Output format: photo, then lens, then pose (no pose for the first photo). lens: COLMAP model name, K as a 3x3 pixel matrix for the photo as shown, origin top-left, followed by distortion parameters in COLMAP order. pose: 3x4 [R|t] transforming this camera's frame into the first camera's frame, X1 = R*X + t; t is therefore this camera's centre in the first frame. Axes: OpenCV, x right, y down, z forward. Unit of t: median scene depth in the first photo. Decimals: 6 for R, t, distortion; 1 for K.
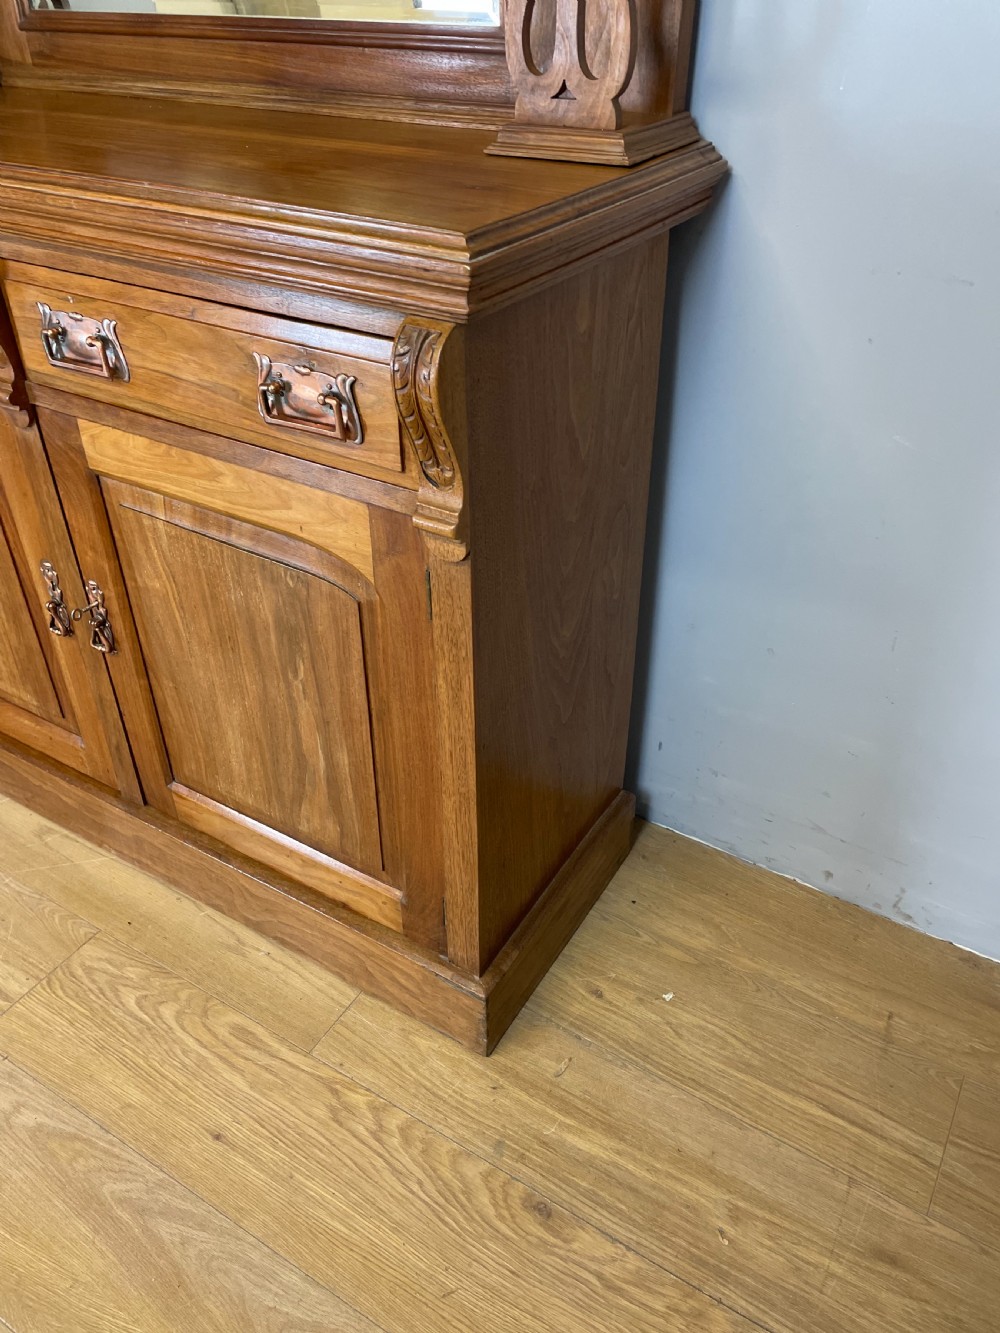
lens RADIAL K [[1010.5, 0, 501.4], [0, 1010.5, 661.6], [0, 0, 1]] dist [0.099157, -0.127748]
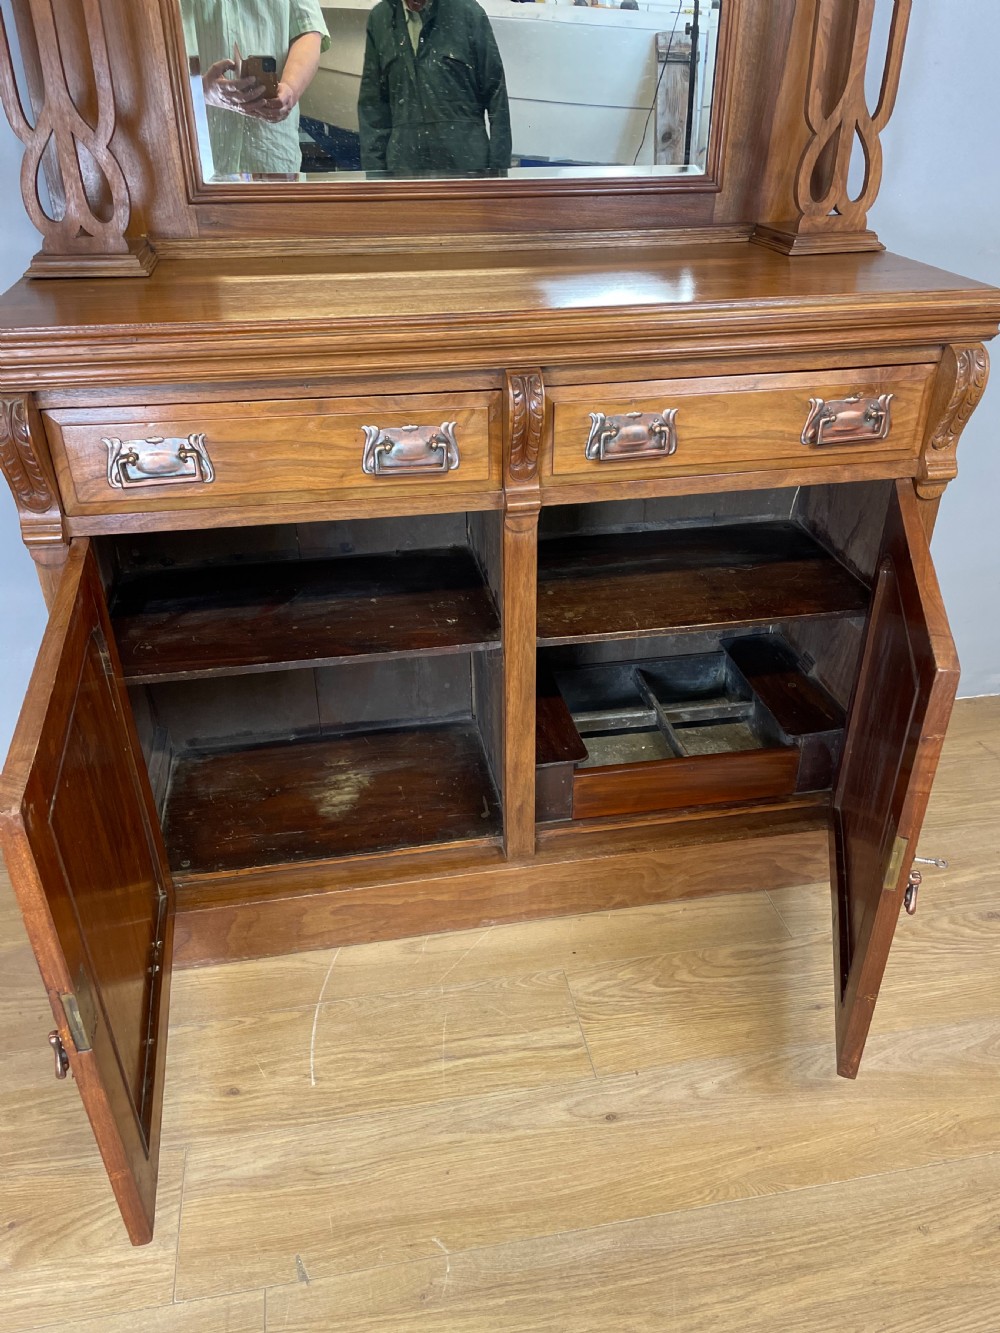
lens RADIAL K [[1009.0, 0, 501.8], [0, 1009.0, 663.9], [0, 0, 1]] dist [0.095582, -0.124725]
pose [[0.743478, -0.341765, 0.574836, -1.158894], [0.384142, 0.921851, 0.051241, -0.150080], [-0.547426, 0.182722, 0.816662, 0.094644]]
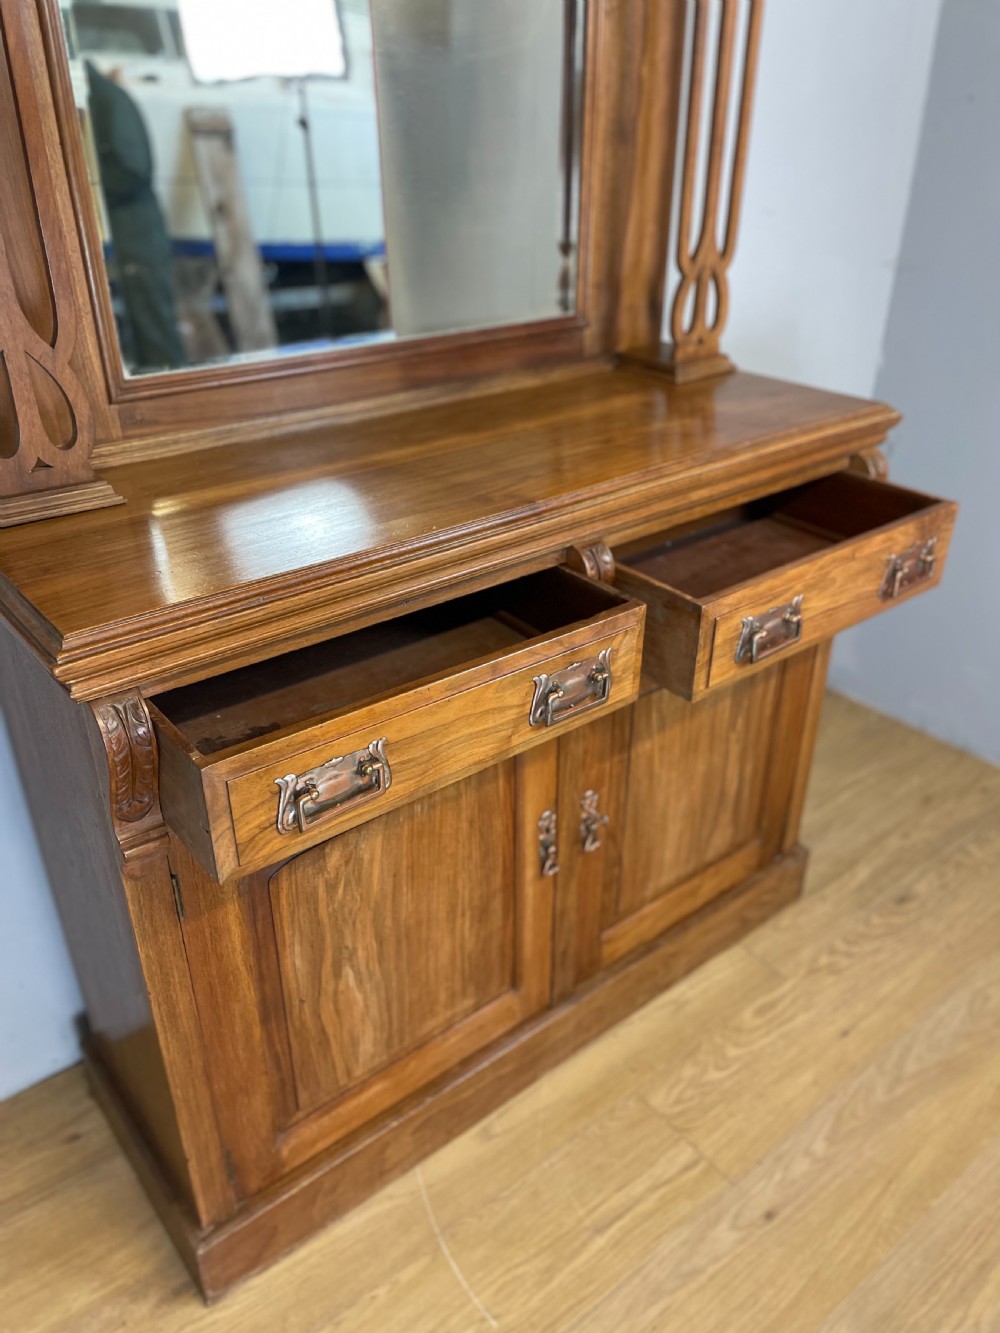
lens RADIAL K [[1009.0, 0, 501.8], [0, 1009.0, 663.9], [0, 0, 1]] dist [0.095582, -0.124725]
pose [[0.337219, -0.453792, 0.824837, -1.384869], [0.535865, 0.812896, 0.228143, -0.540739], [-0.774036, 0.365067, 0.517295, 0.443792]]
